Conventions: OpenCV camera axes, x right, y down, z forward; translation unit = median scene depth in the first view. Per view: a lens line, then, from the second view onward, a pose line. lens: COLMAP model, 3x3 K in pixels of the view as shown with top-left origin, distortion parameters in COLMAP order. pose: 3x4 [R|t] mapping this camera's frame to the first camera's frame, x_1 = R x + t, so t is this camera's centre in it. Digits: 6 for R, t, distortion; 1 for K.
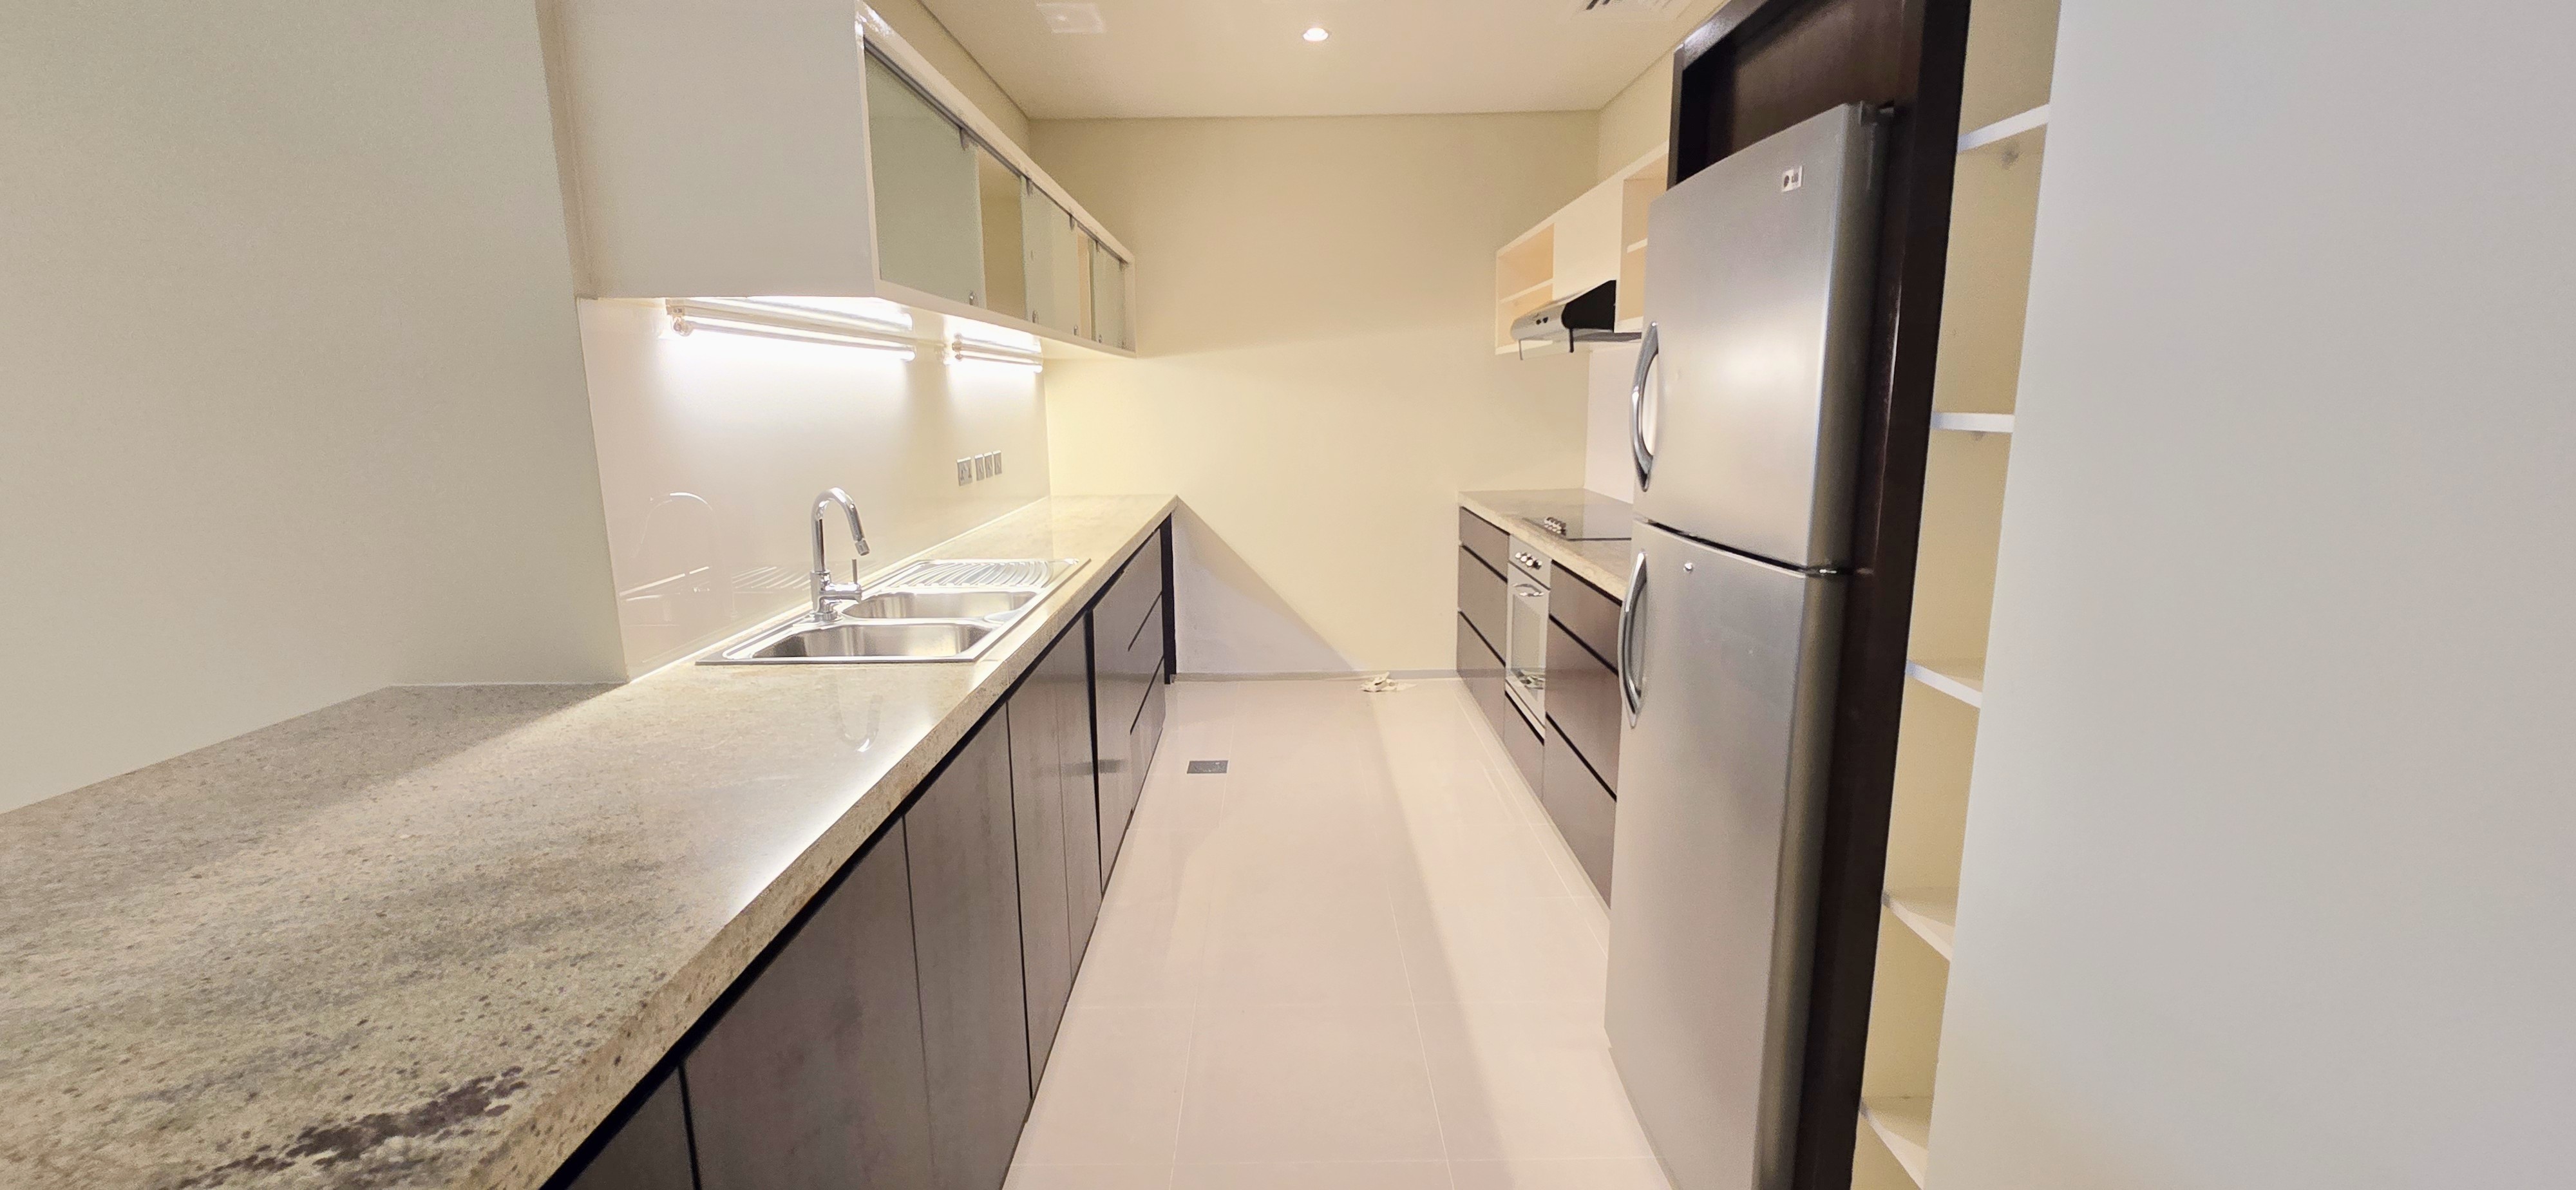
lens RADIAL K [[1056.9, 0, 1288.0], [0, 1056.9, 595.0], [0, 0, 1]] dist [0.000127, -0.000424]
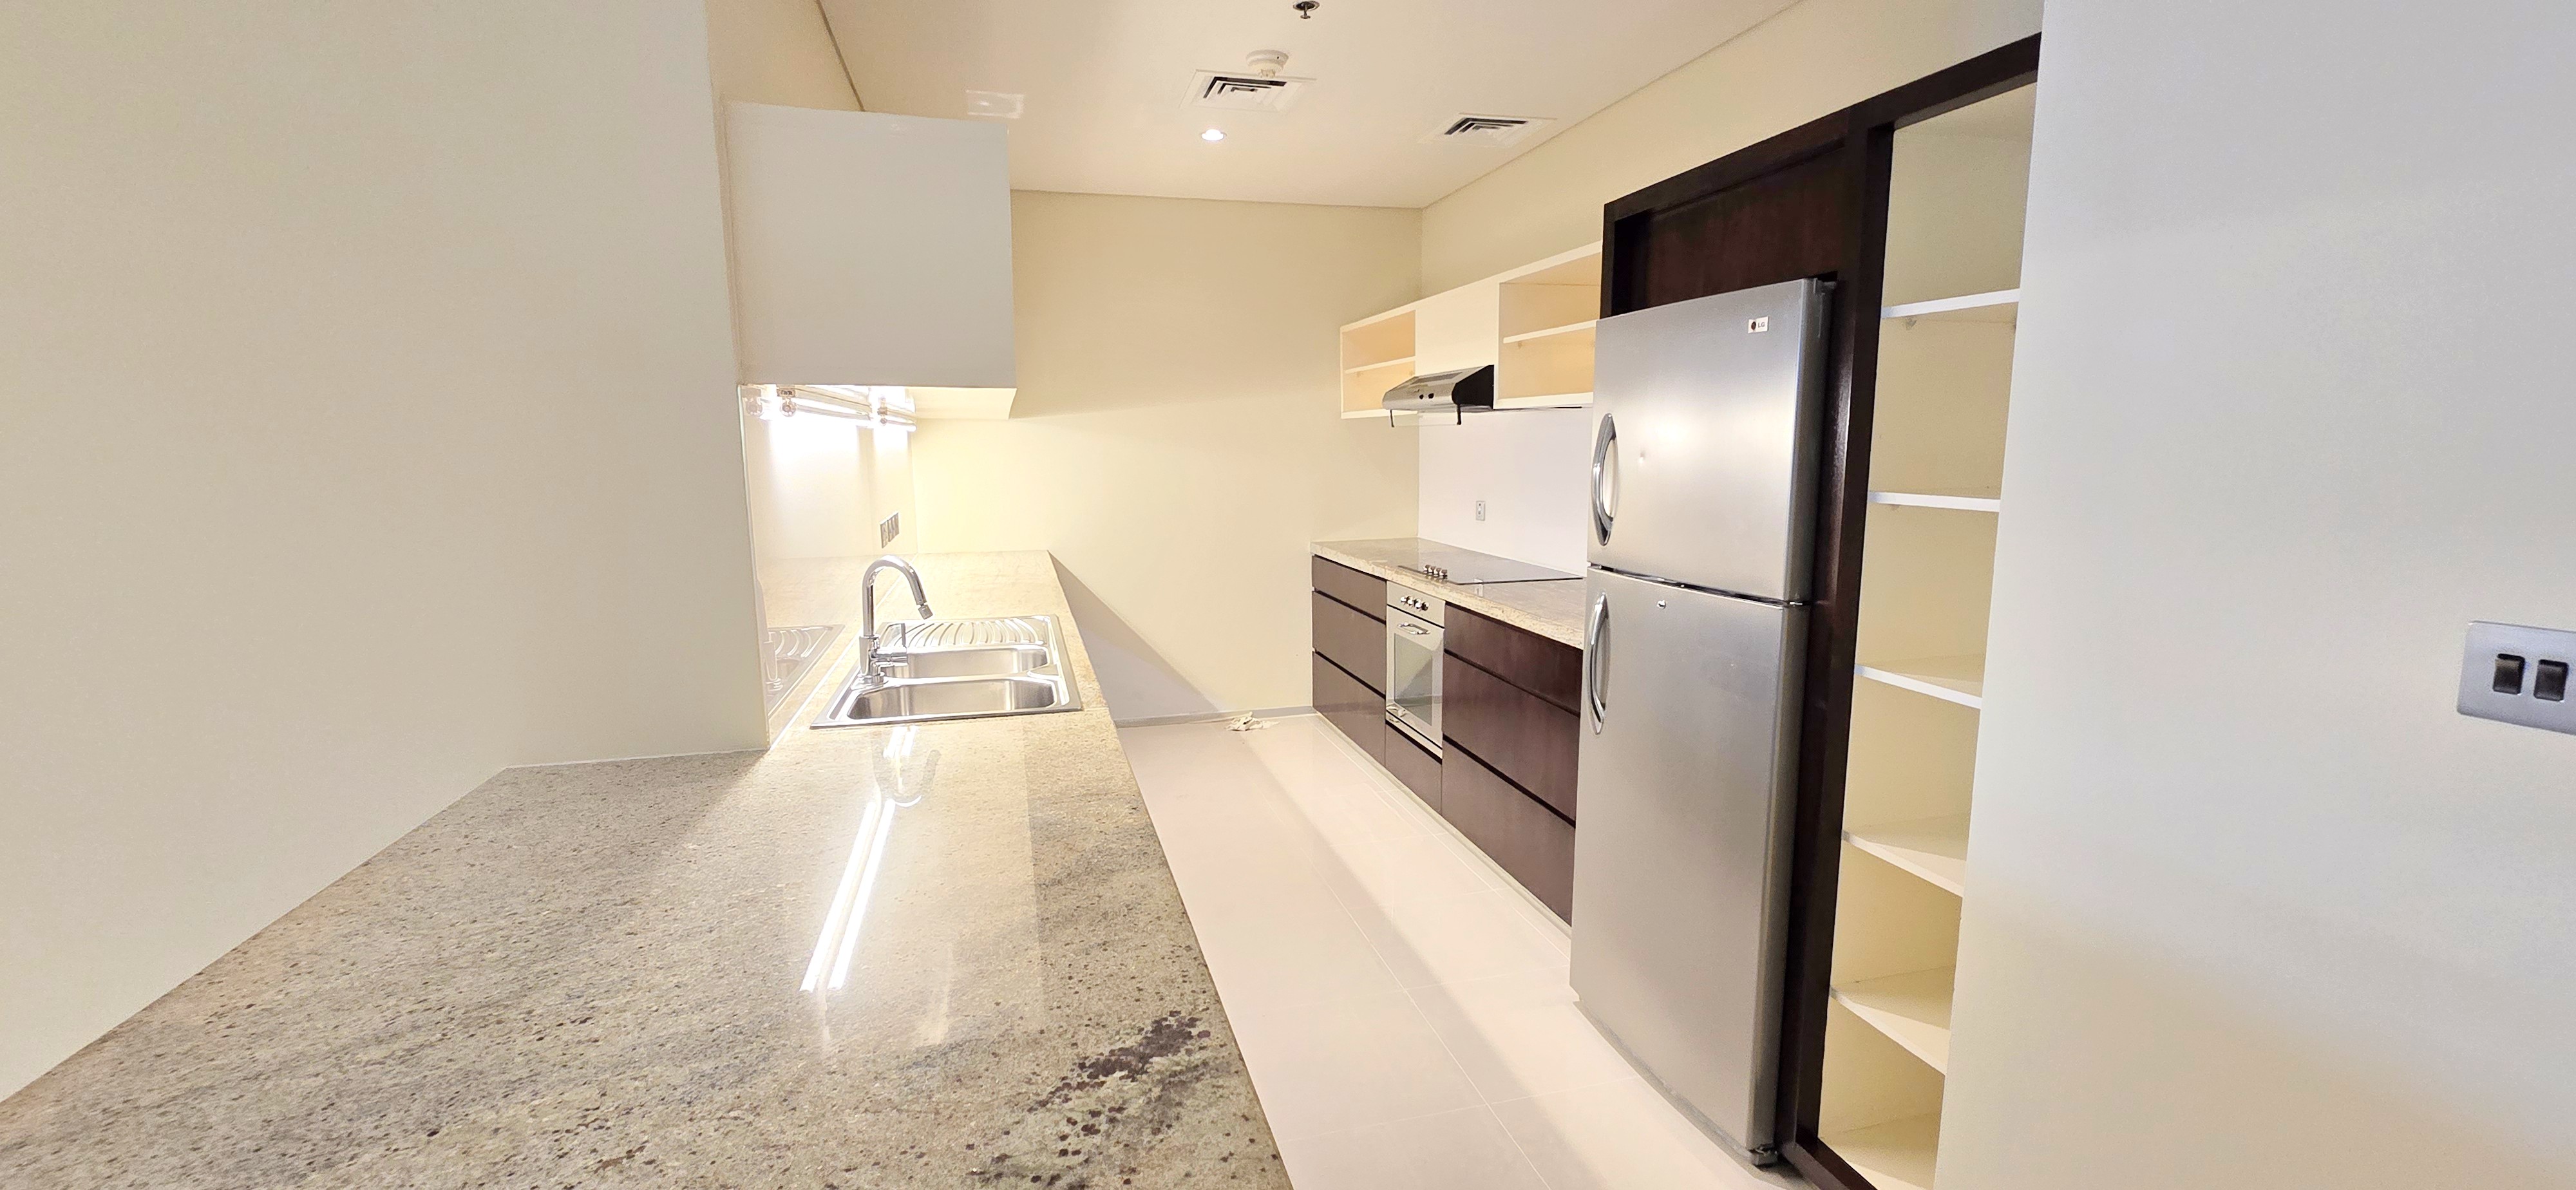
lens RADIAL K [[1058.7, 0, 1288.0], [0, 1058.7, 595.0], [0, 0, 1]] dist [0.001216, 0.000265]
pose [[0.967419, -0.031157, 0.251255, -0.261970], [0.042025, 0.998393, -0.038004, -0.004822], [-0.249667, 0.047325, 0.967175, -0.098570]]
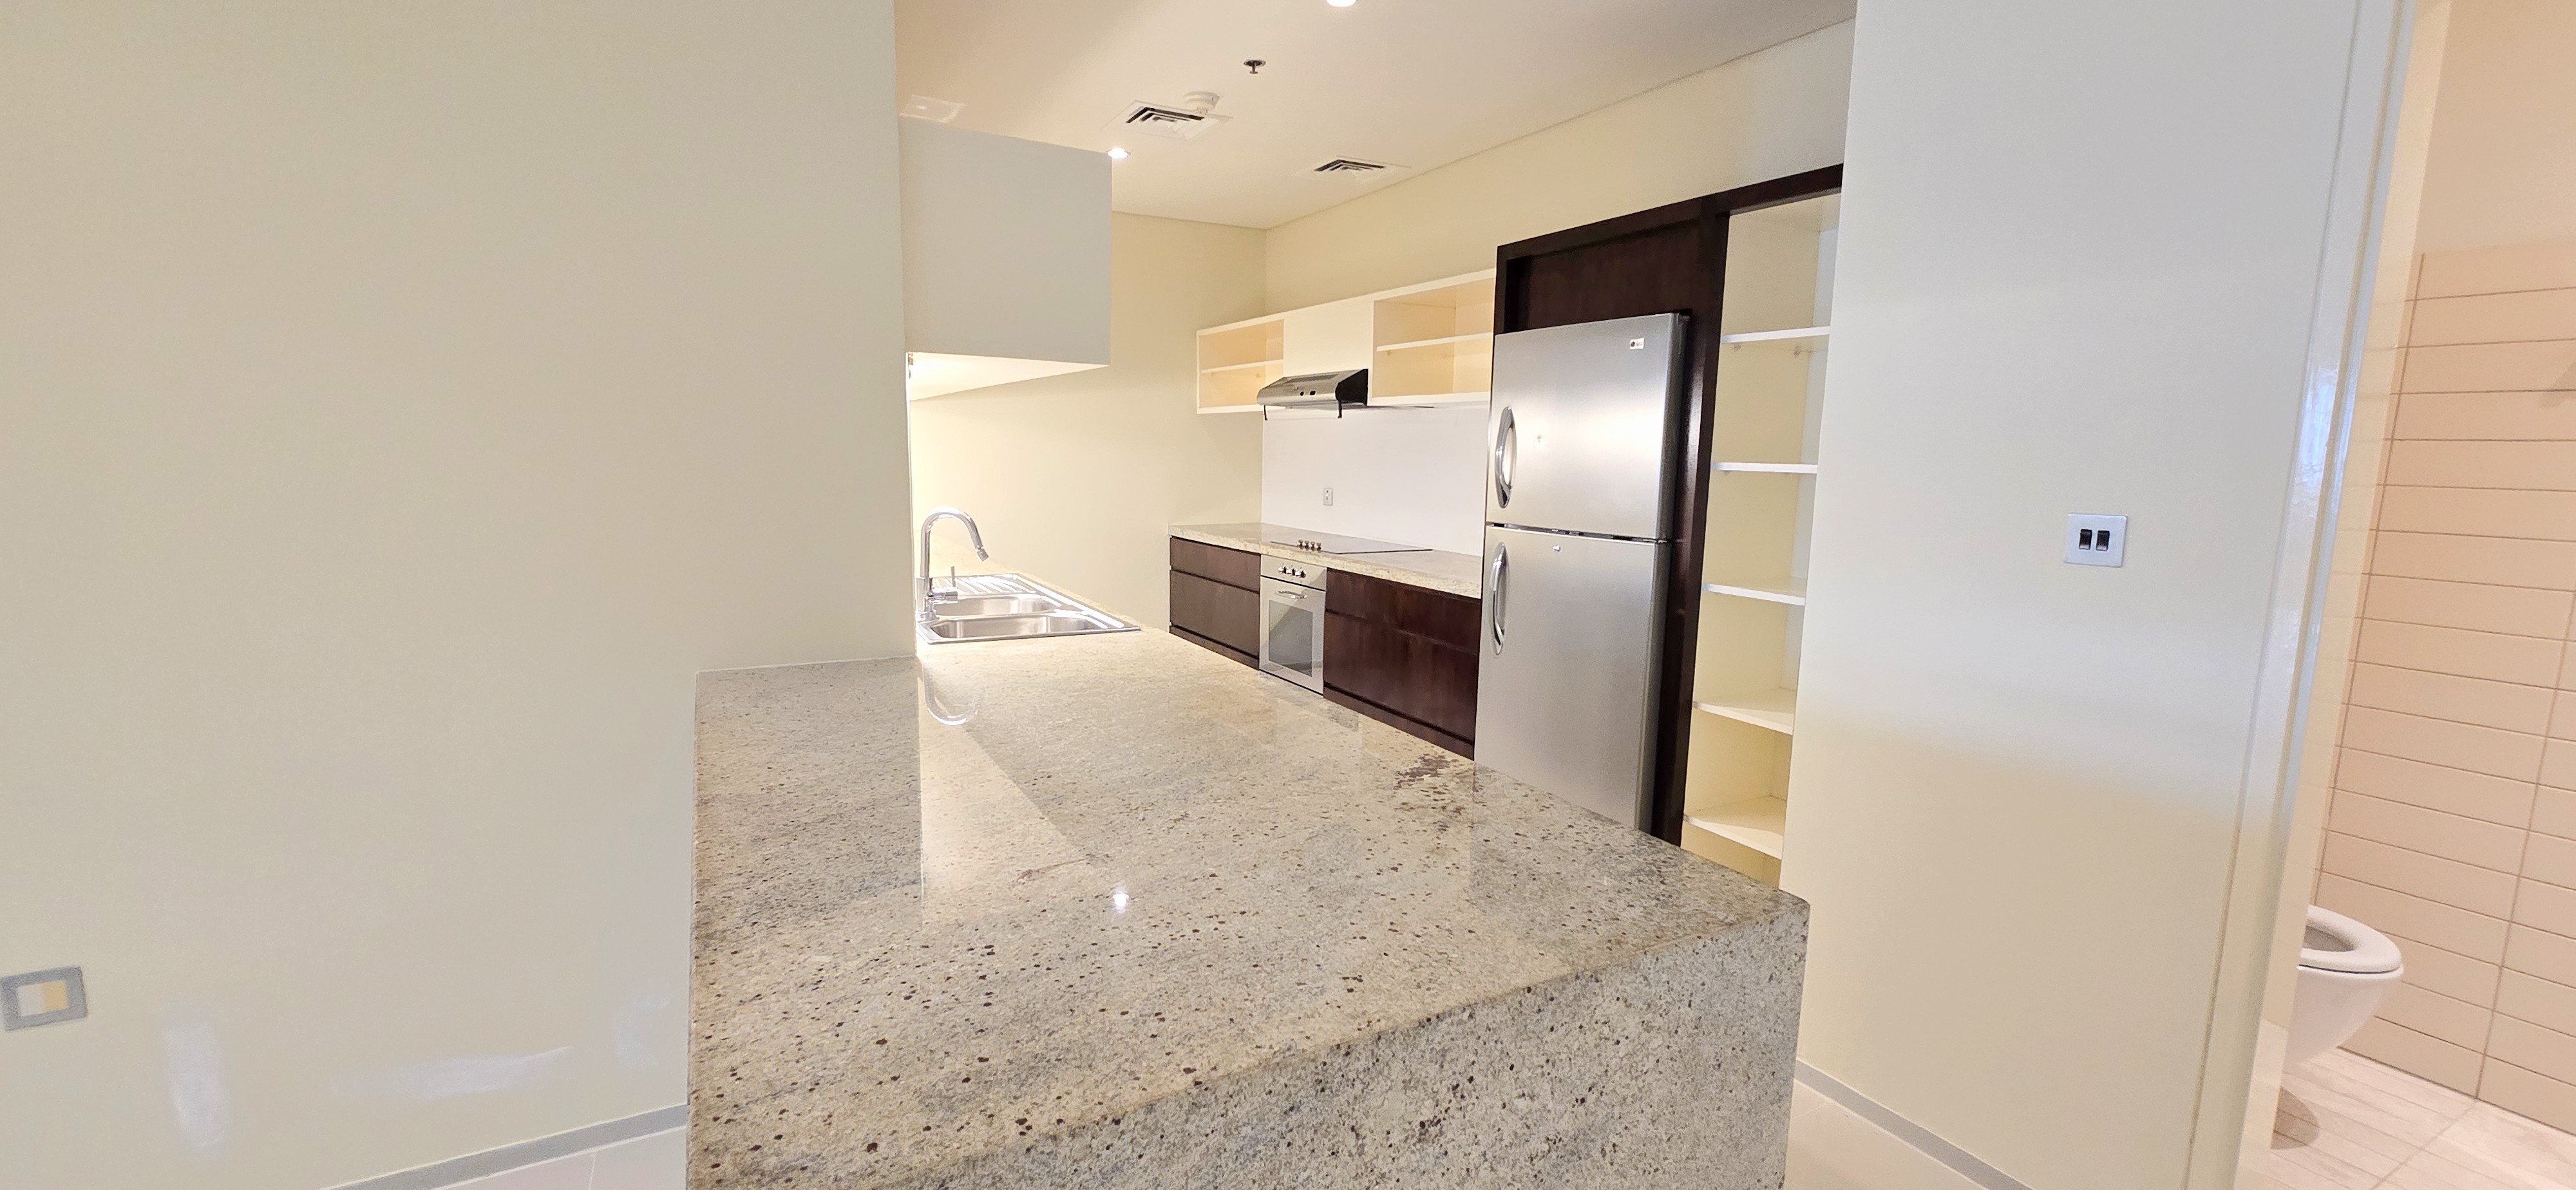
lens RADIAL K [[1056.9, 0, 1288.0], [0, 1056.9, 595.0], [0, 0, 1]] dist [0.000127, -0.000424]
pose [[0.875895, -0.037599, 0.481034, -0.566182], [0.060932, 0.997597, -0.032974, 0.053510], [-0.478638, 0.058192, 0.876082, -0.208392]]
